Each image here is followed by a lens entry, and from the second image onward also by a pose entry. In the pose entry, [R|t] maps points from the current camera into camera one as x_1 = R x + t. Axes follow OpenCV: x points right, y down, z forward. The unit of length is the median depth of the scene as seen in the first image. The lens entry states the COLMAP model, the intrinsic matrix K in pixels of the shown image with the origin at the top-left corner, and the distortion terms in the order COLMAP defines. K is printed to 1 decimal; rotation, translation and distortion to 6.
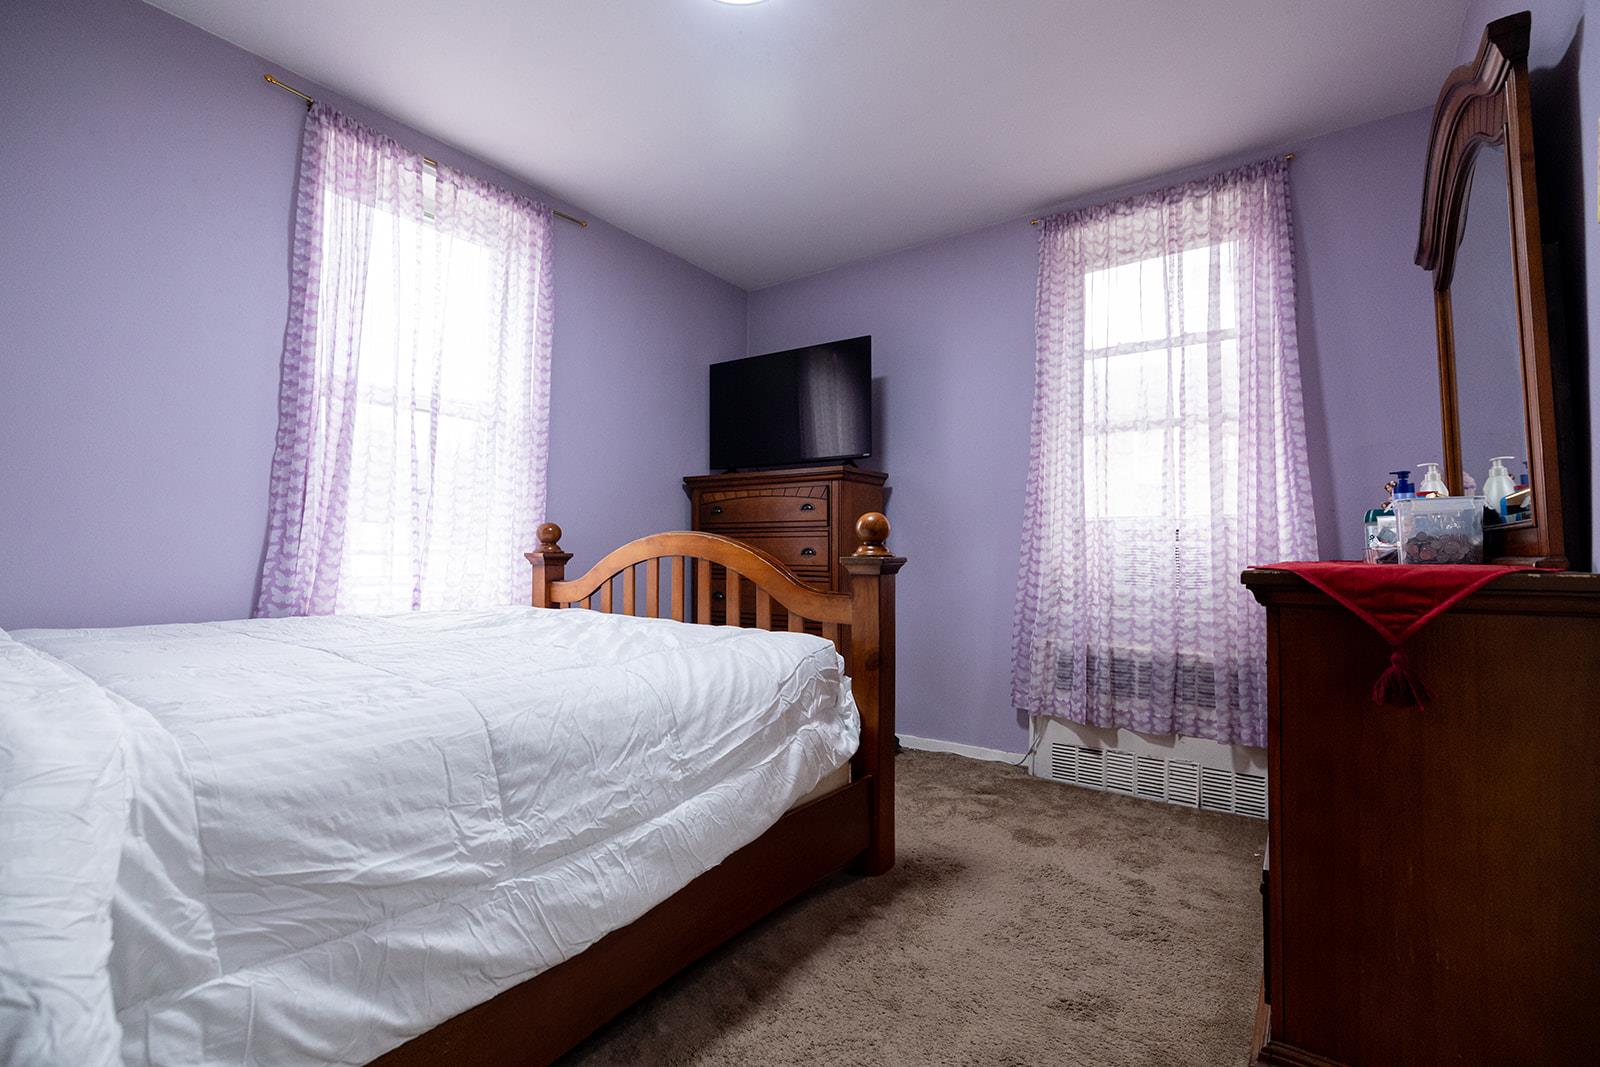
lens RADIAL K [[645.2, 0, 800.0], [0, 645.2, 533.5], [0, 0, 1]] dist [0.000027, -0.000012]
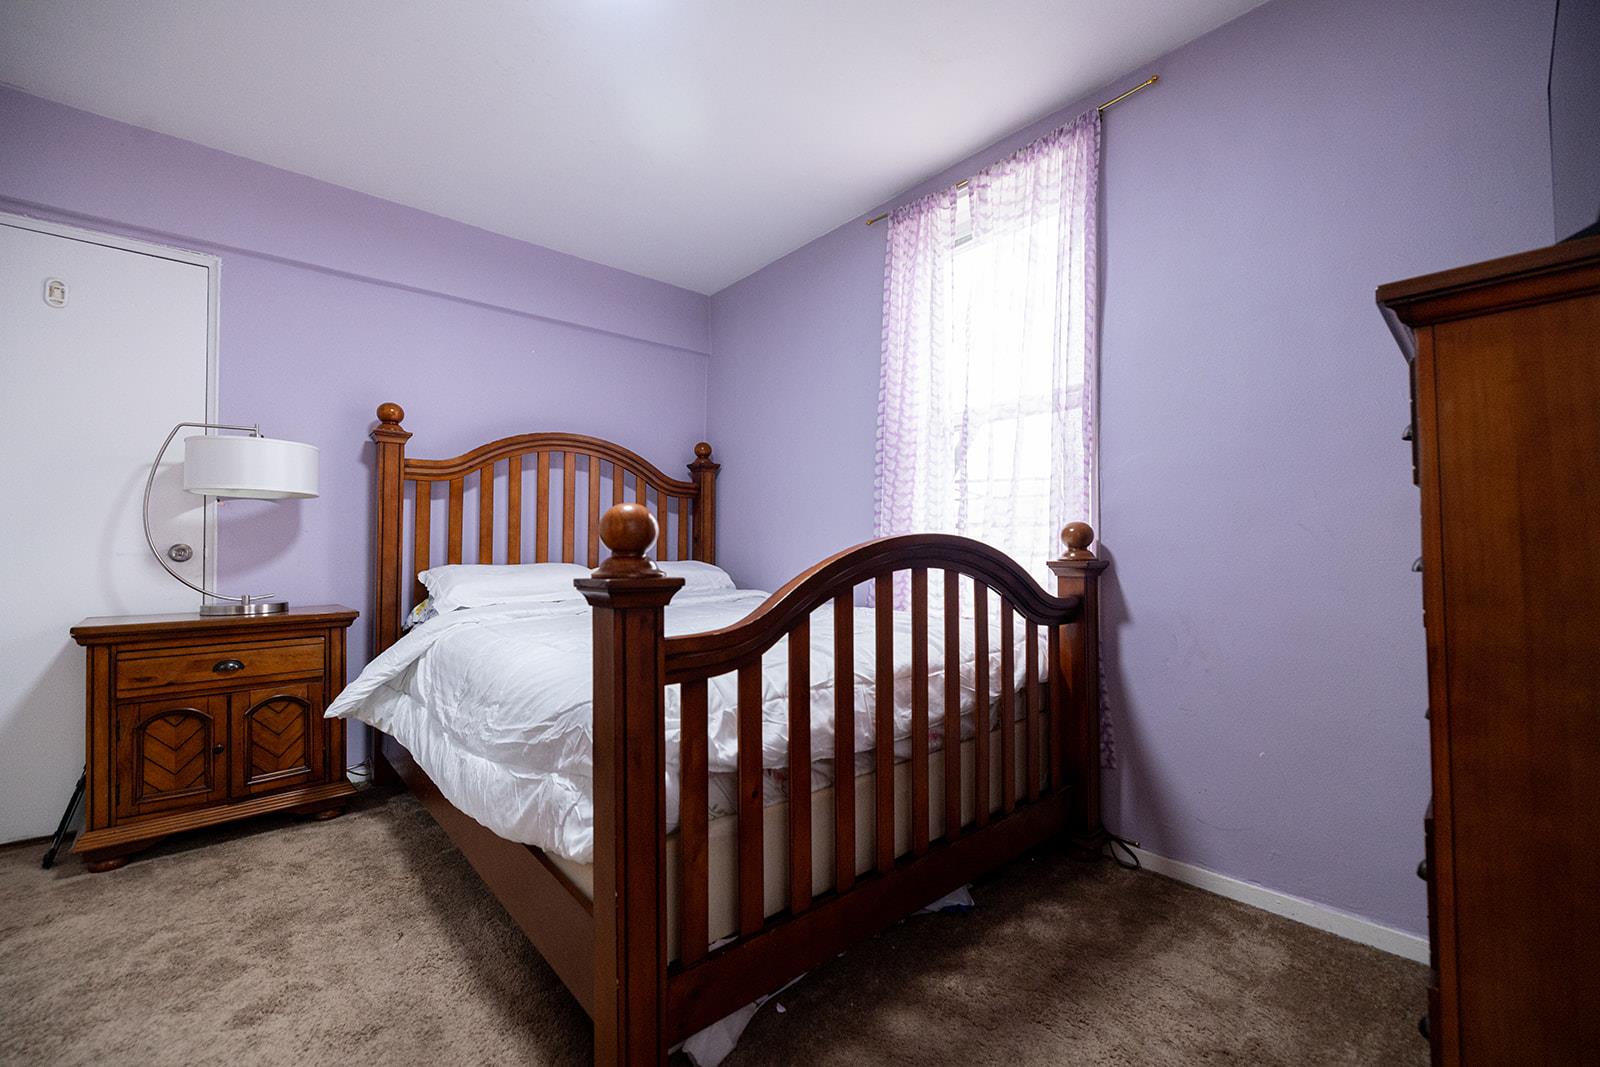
lens RADIAL K [[645.2, 0, 800.0], [0, 645.2, 533.5], [0, 0, 1]] dist [0.000027, -0.000012]
pose [[-0.279938, -0.013352, -0.959925, 0.505606], [-0.015863, 0.999831, -0.009281, 0.007777], [0.959887, 0.012629, -0.280102, 1.049450]]
